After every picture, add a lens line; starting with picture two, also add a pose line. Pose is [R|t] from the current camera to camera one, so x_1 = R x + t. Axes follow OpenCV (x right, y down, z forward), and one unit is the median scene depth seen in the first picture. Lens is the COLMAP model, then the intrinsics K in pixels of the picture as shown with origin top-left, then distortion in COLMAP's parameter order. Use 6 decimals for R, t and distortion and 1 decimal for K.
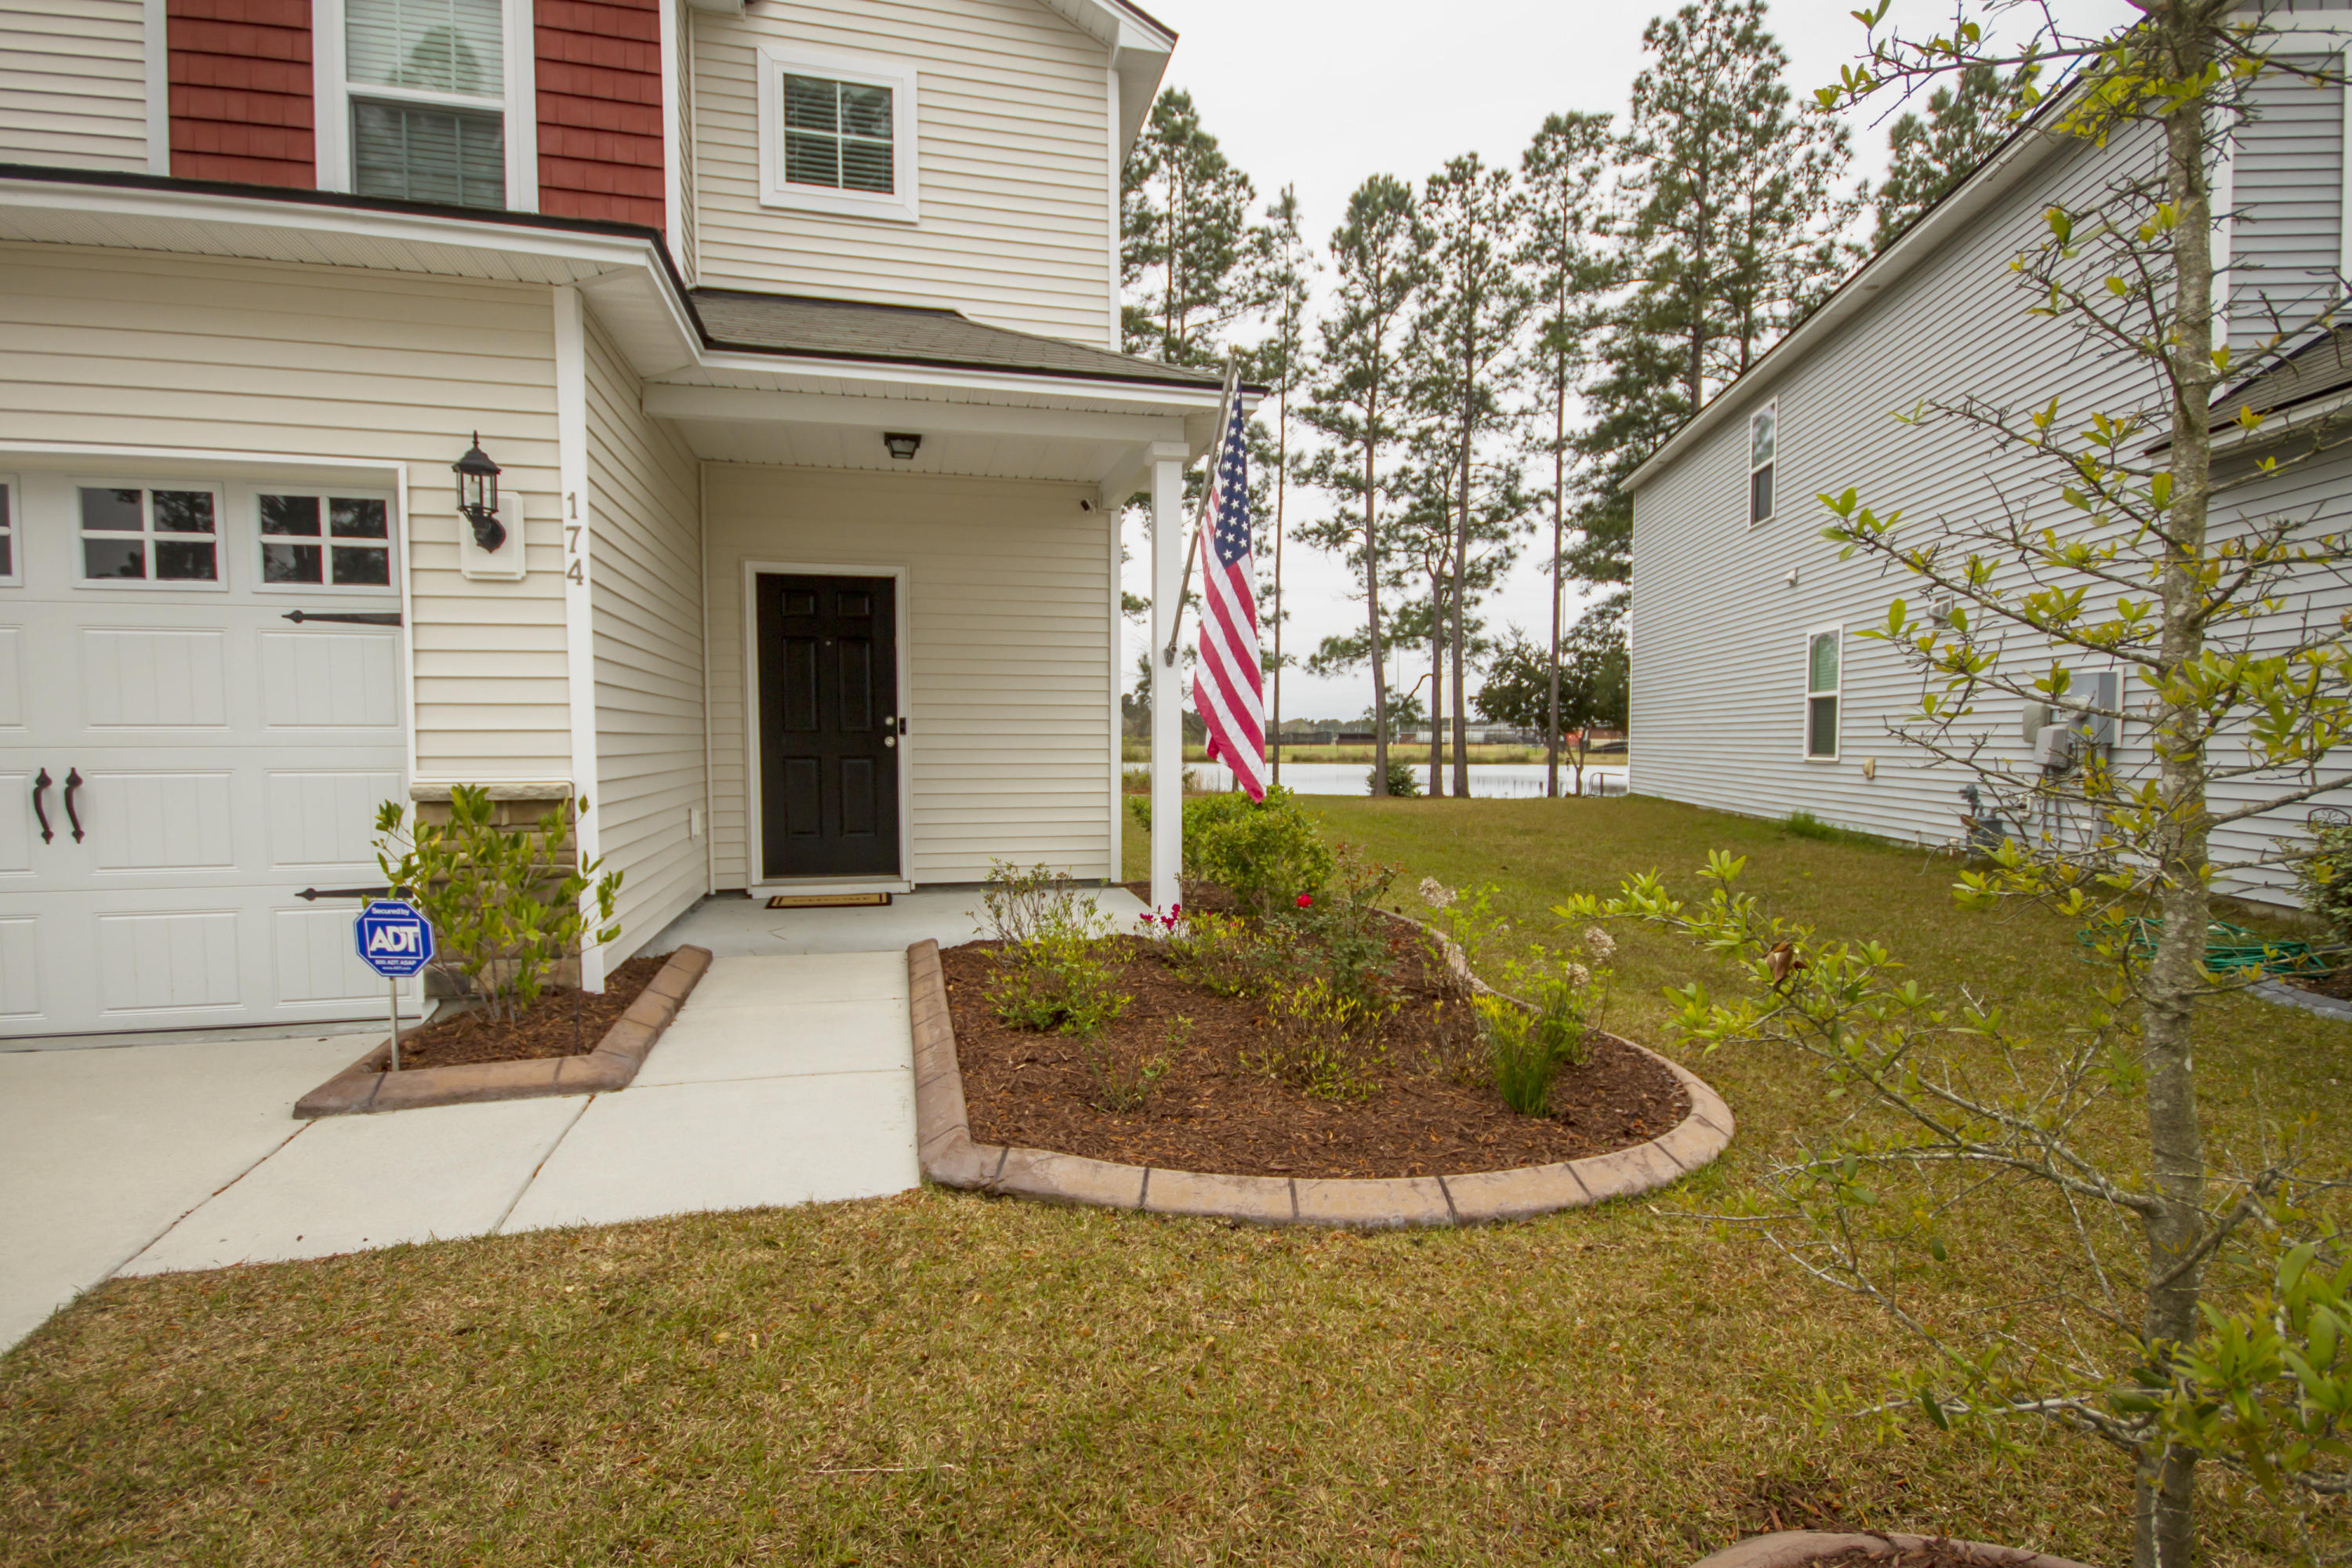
lens RADIAL K [[1123.9, 0, 1175.6], [0, 1123.9, 805.6], [0, 0, 1]] dist [-0.004240, 0.000883]
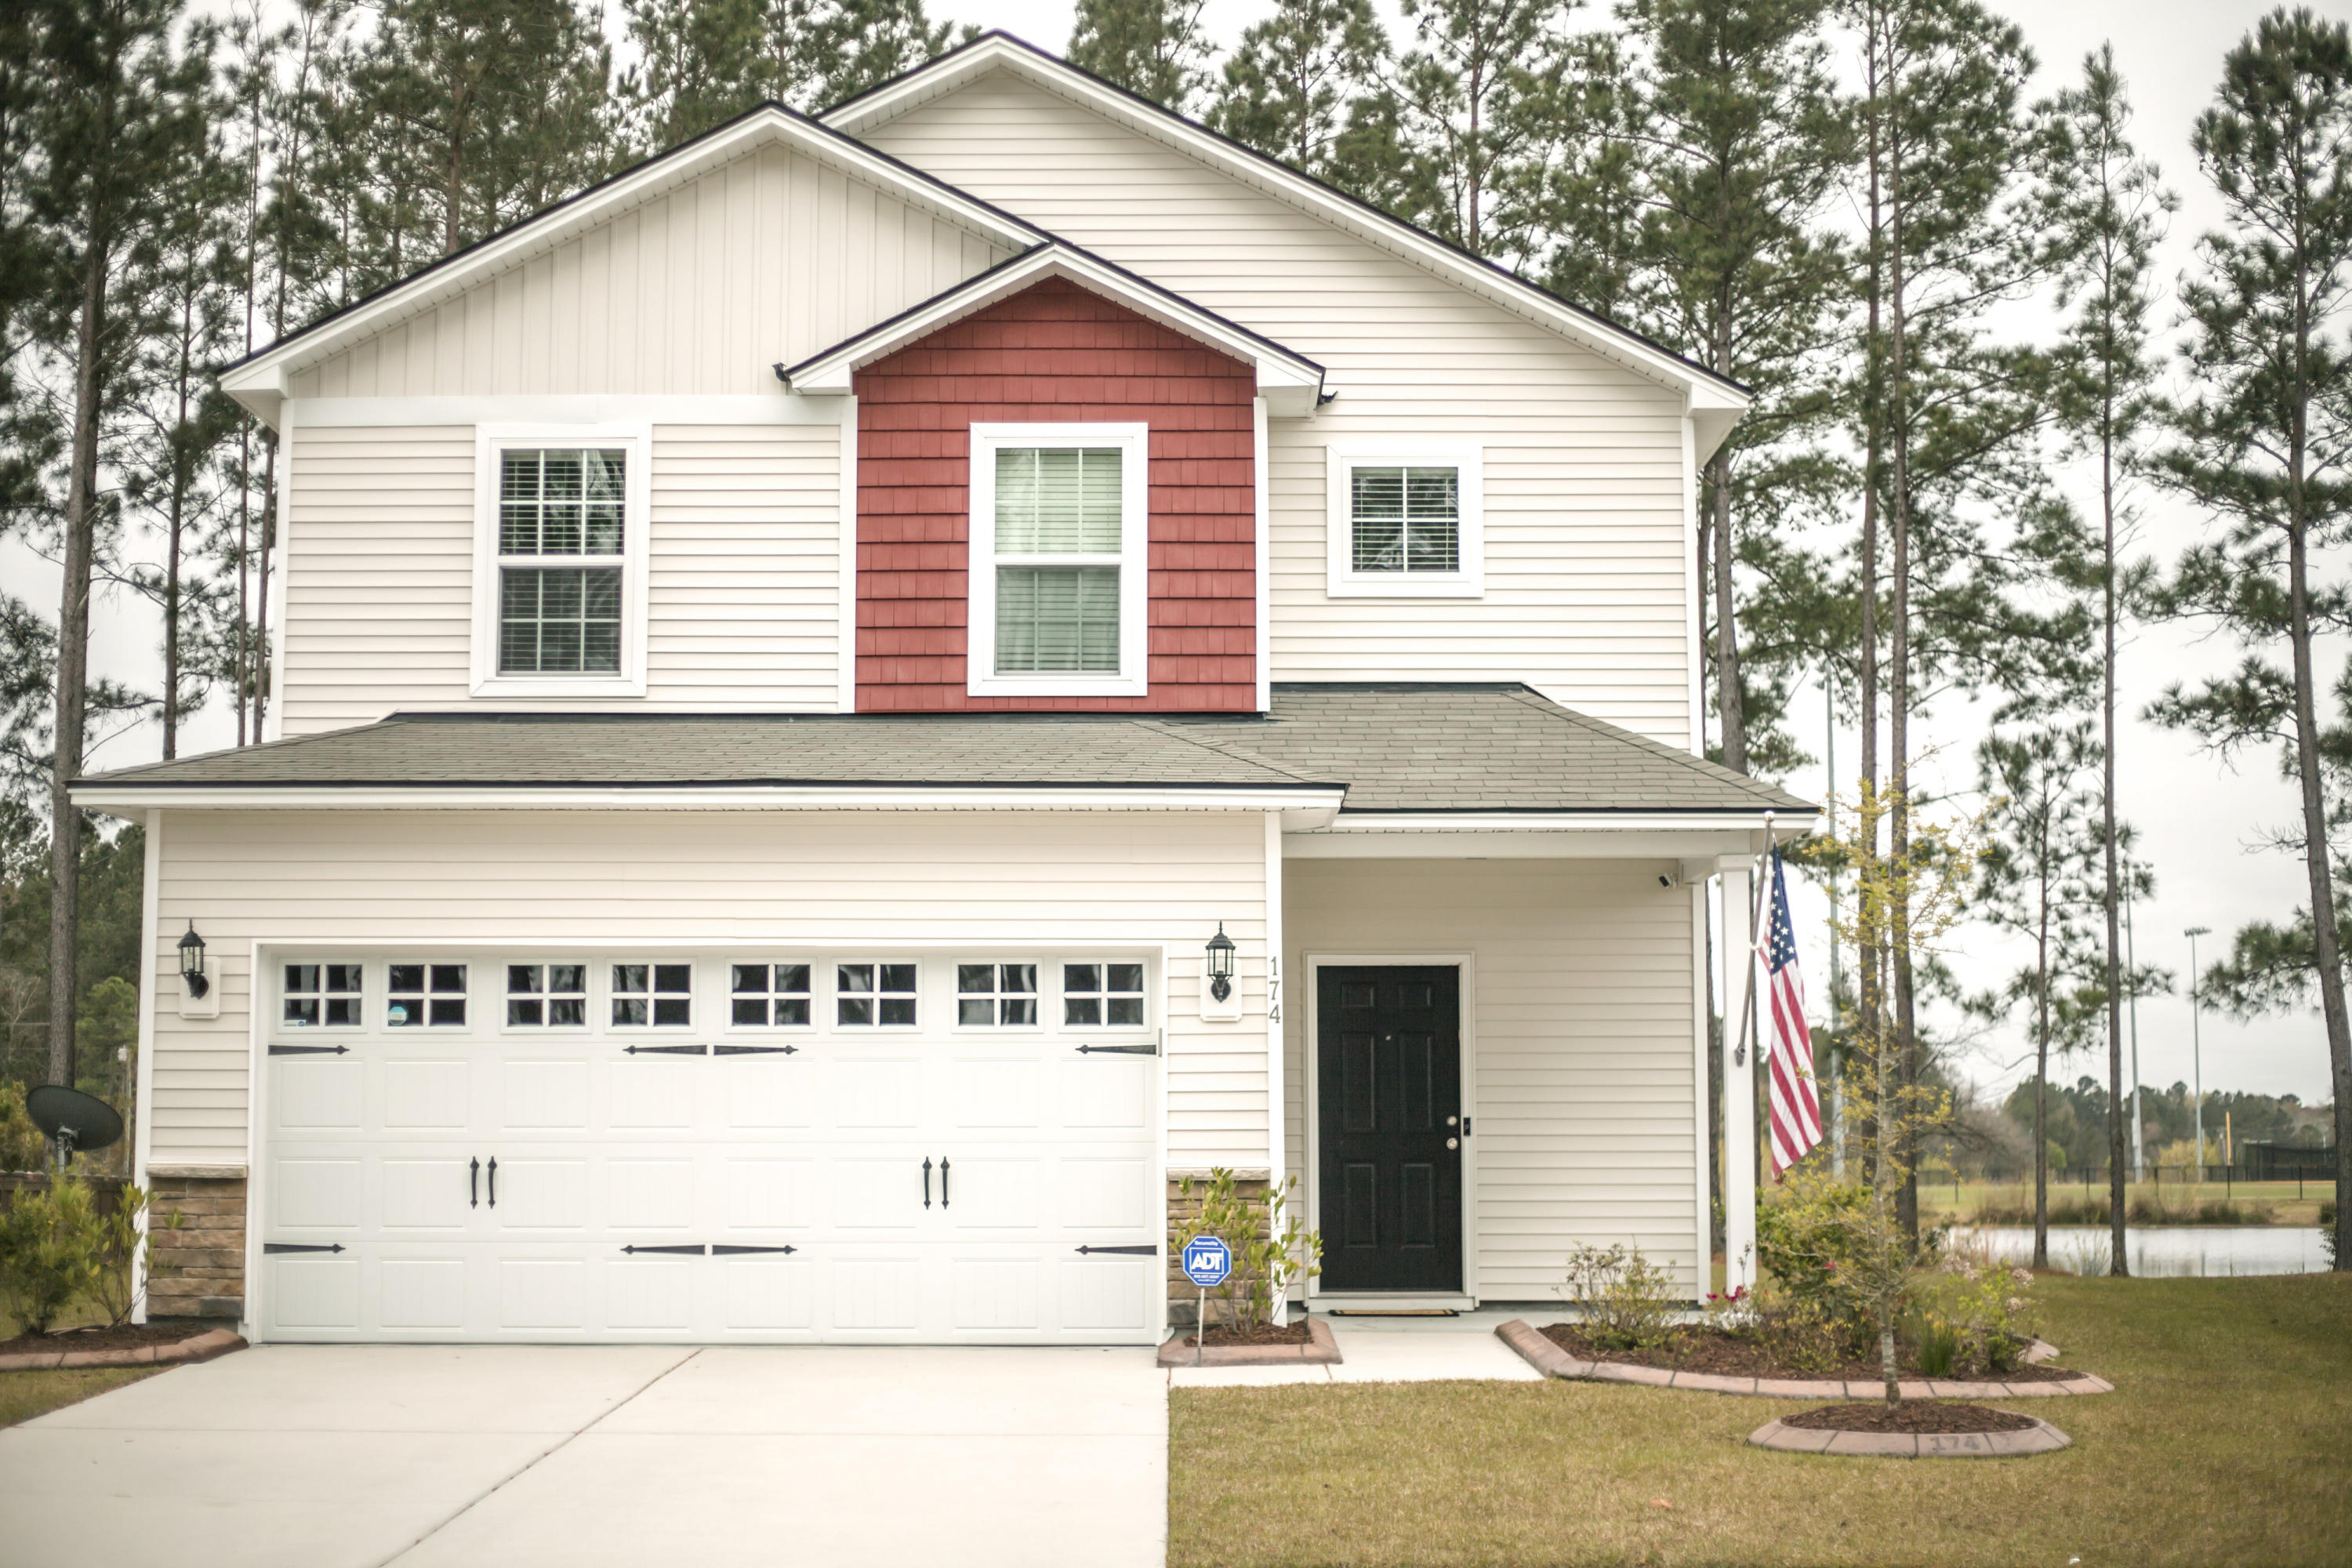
lens RADIAL K [[3433.3, 0, 1183.5], [0, 3433.3, 757.0], [0, 0, 1]] dist [-0.096003, -0.048596]
pose [[0.969683, -0.030796, -0.242417, 0.209118], [-0.012951, 0.984157, -0.176827, 0.123463], [0.244022, 0.174605, 0.953921, -1.685962]]
